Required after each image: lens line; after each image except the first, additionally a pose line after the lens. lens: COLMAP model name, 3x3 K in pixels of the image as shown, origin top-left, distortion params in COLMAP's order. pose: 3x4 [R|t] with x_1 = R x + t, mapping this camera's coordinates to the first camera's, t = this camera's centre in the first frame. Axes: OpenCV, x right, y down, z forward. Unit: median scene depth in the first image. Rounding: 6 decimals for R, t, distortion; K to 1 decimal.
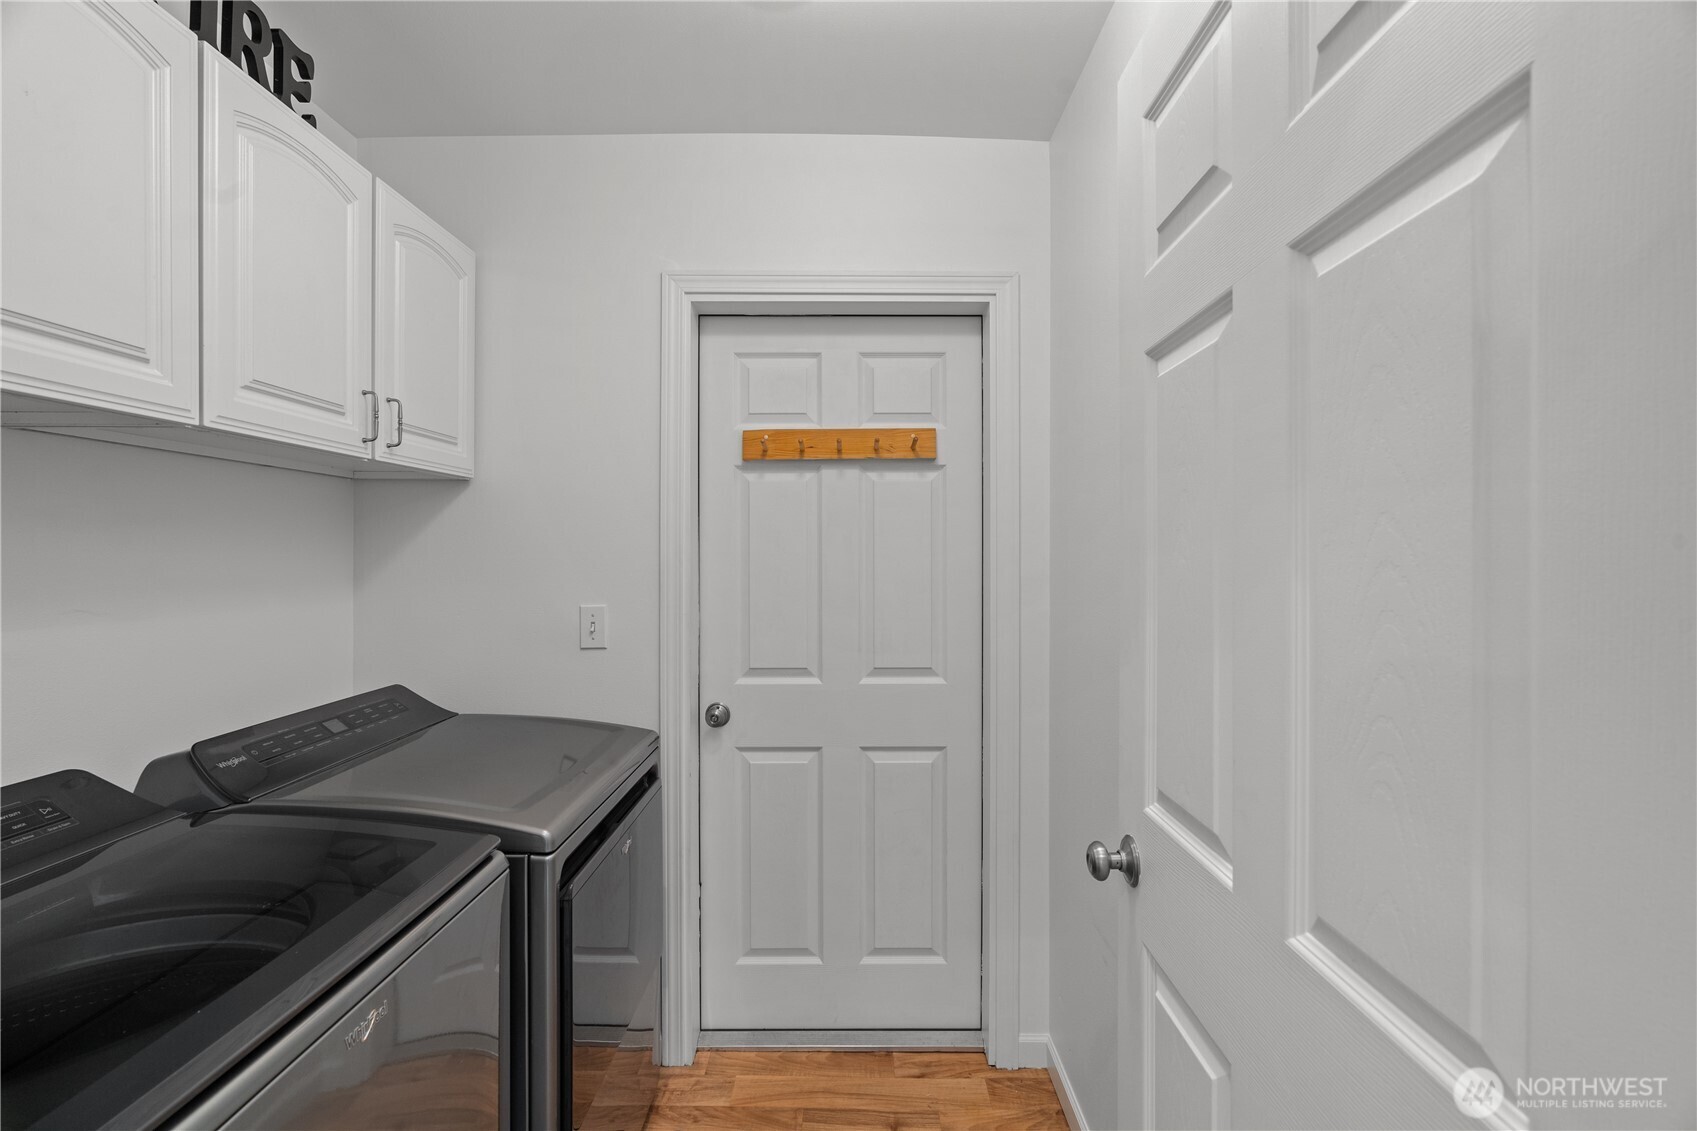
lens RADIAL K [[783.2, 0, 849.0], [0, 783.2, 560.5], [0, 0, 1]] dist [-0.003795, 0.001191]
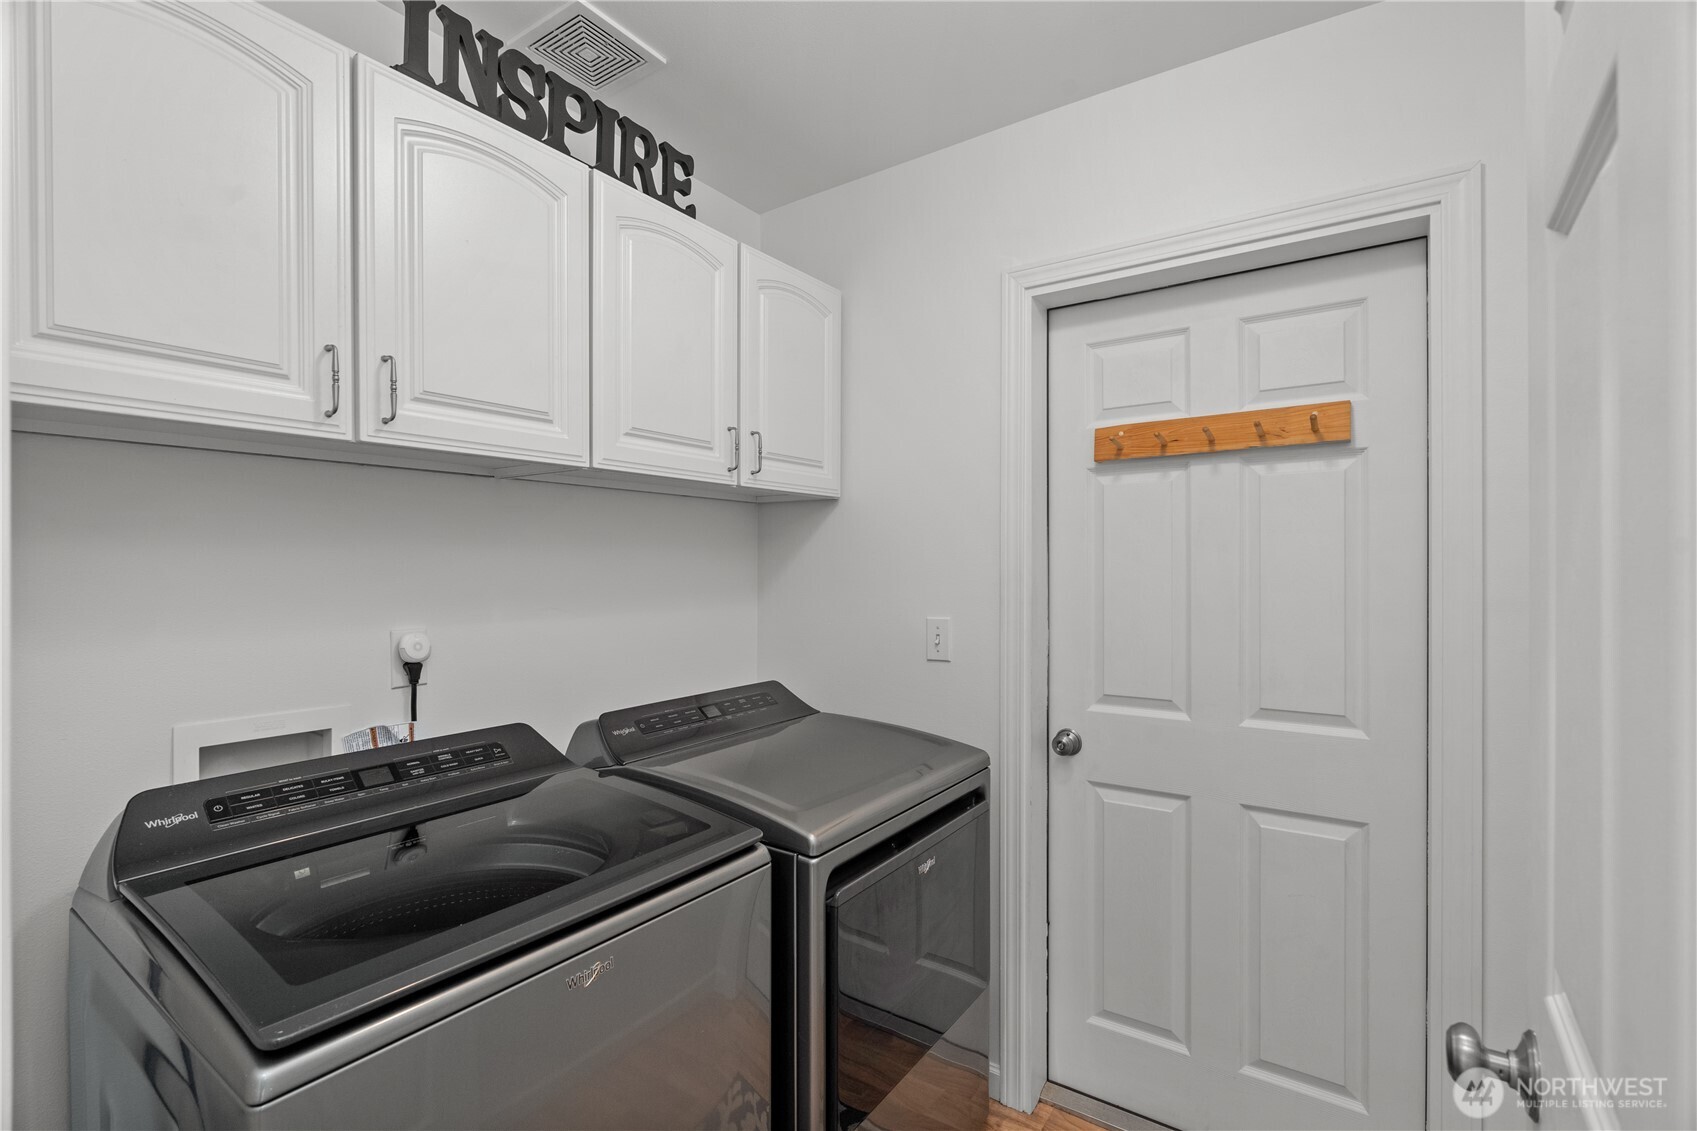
lens RADIAL K [[776.6, 0, 844.1], [0, 776.6, 570.7], [0, 0, 1]] dist [-0.005045, 0.002304]
pose [[0.820943, 0.001833, -0.571008, 0.149065], [-0.003706, 0.999991, -0.002118, -0.000638], [0.570999, 0.003855, 0.820942, 0.115488]]
